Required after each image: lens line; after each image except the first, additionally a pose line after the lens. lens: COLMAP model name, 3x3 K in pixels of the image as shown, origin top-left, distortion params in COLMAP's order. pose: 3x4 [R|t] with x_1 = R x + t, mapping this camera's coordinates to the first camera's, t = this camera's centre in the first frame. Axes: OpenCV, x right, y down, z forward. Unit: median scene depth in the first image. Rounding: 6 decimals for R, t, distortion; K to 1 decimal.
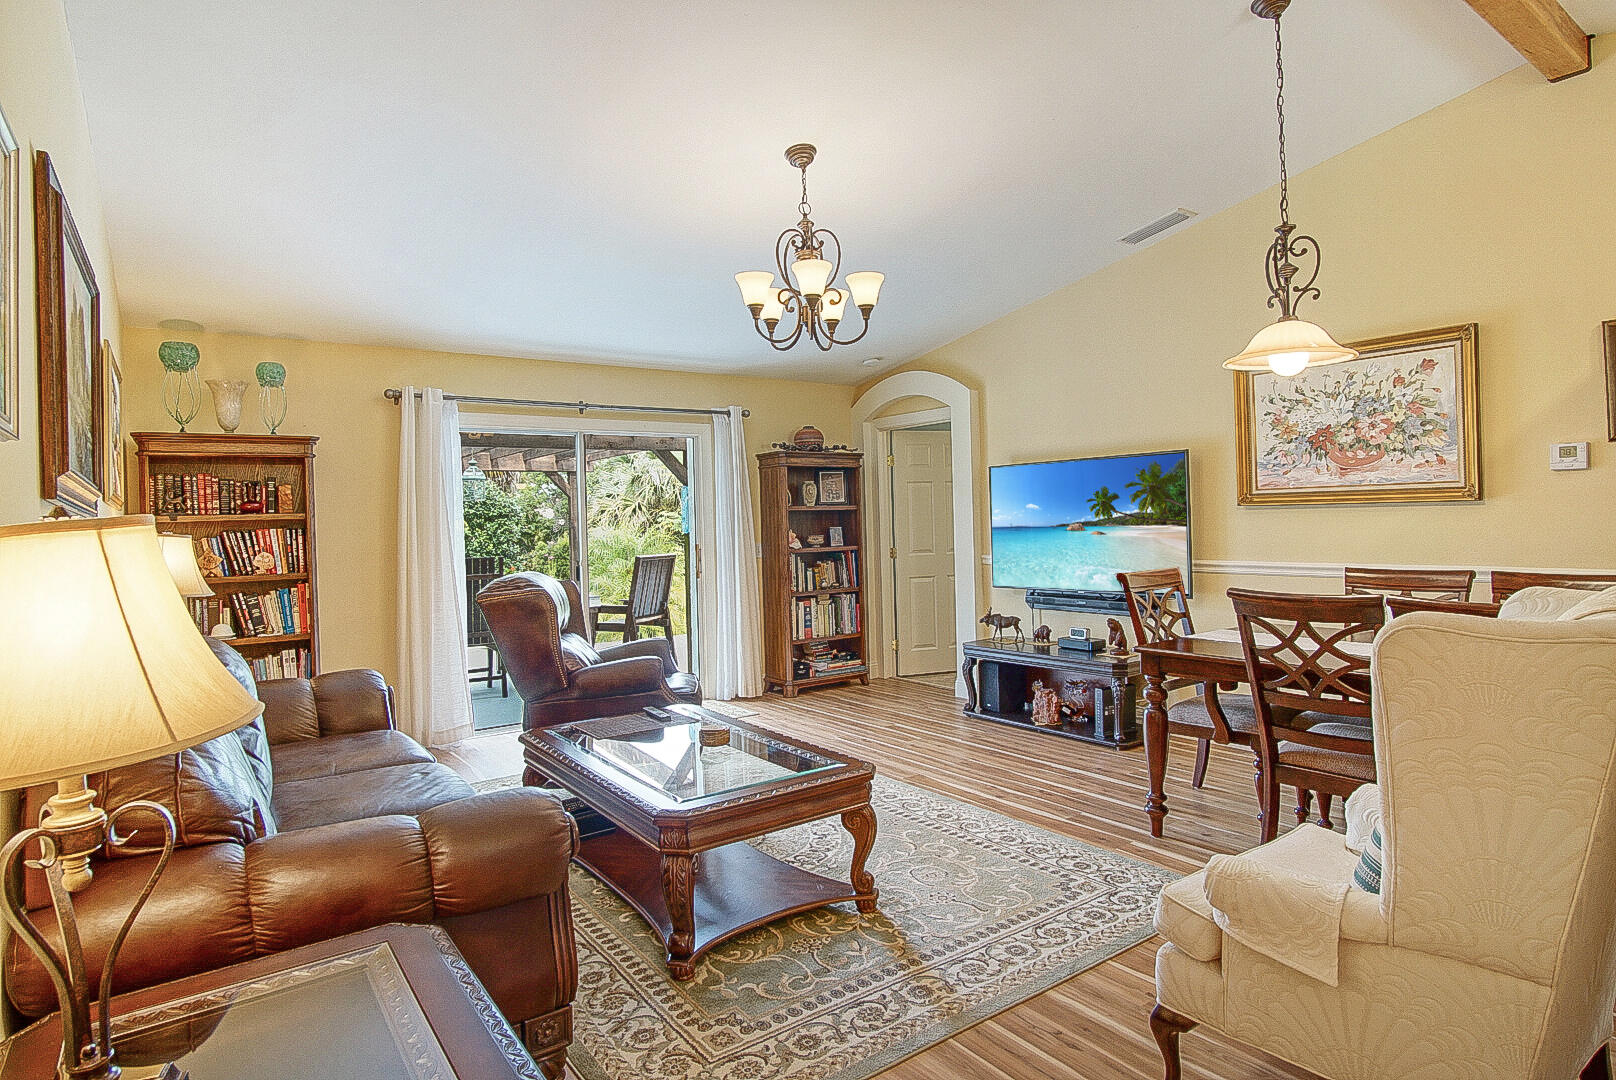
lens RADIAL K [[888.6, 0, 808.0], [0, 888.6, 540.0], [0, 0, 1]] dist [-0.013116, -0.000053]
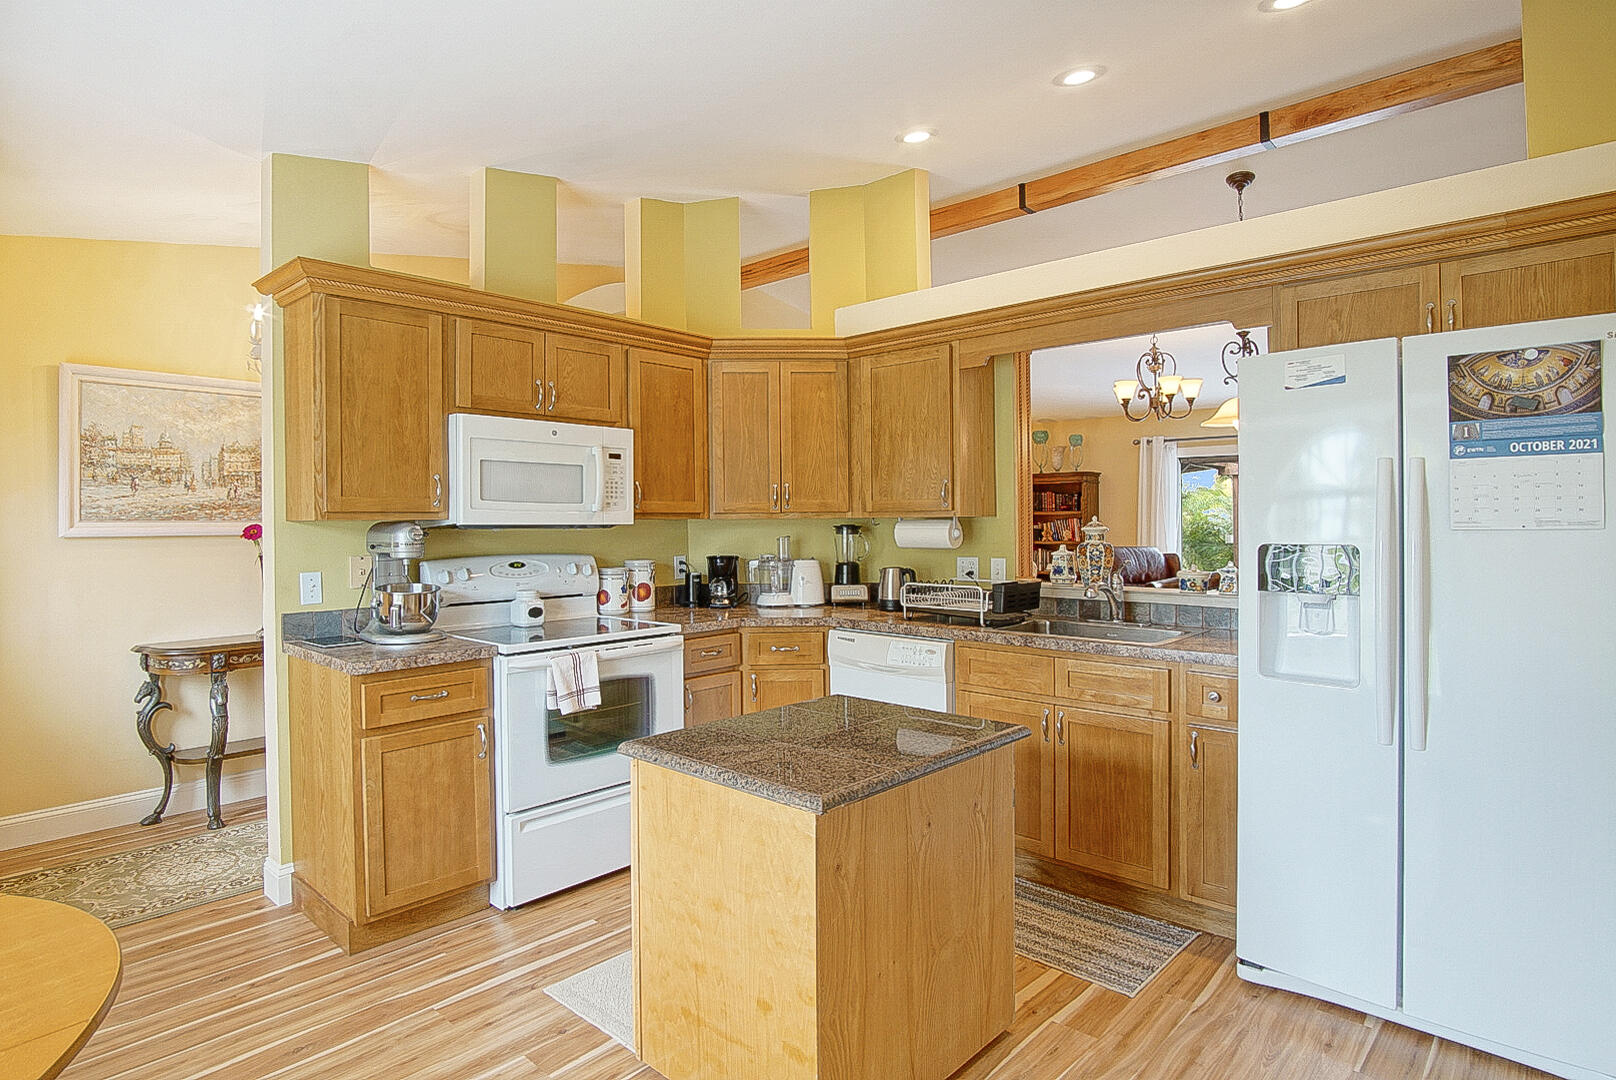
lens RADIAL K [[856.8, 0, 781.6], [0, 856.8, 488.1], [0, 0, 1]] dist [-0.001222, -0.000026]
pose [[0.181839, -0.013485, -0.983236, 1.108876], [-0.009964, 0.999829, -0.015556, -0.042308], [0.983278, 0.012626, 0.181673, 0.002537]]
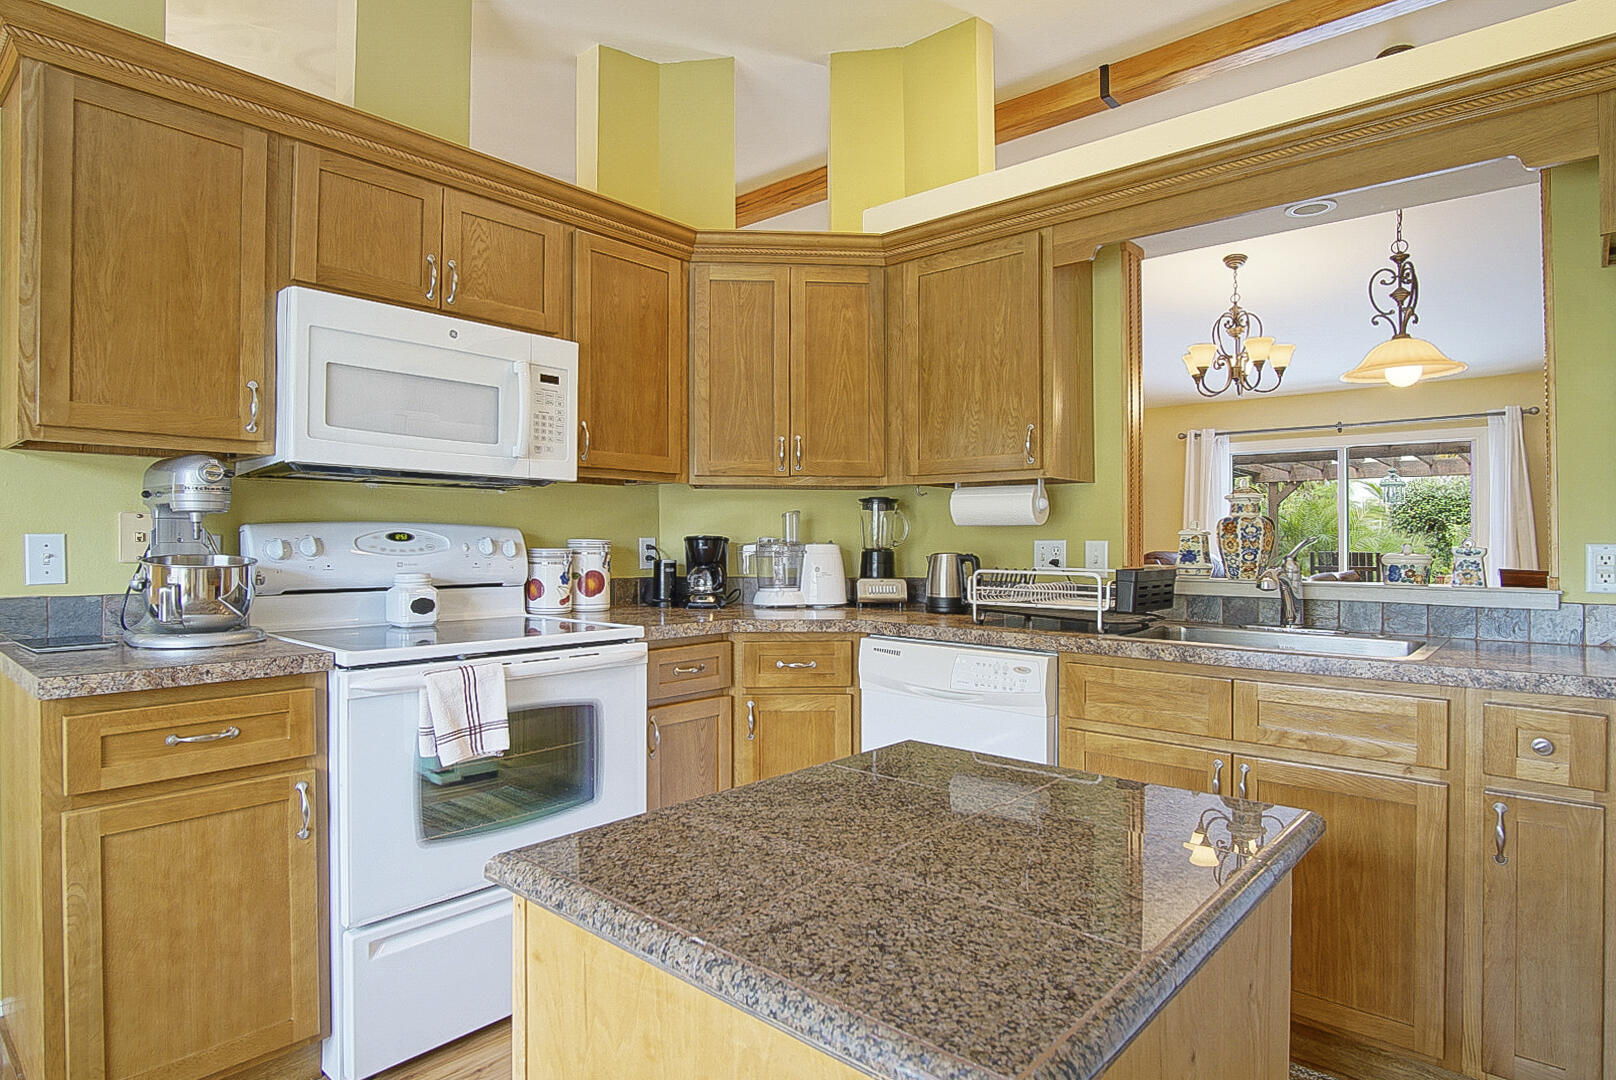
lens RADIAL K [[888.6, 0, 808.0], [0, 888.6, 540.0], [0, 0, 1]] dist [-0.013116, -0.000053]
pose [[0.230850, 0.029347, -0.972547, 0.905874], [-0.027149, 0.999350, 0.023711, -0.004239], [0.972610, 0.020929, 0.231497, 0.022987]]
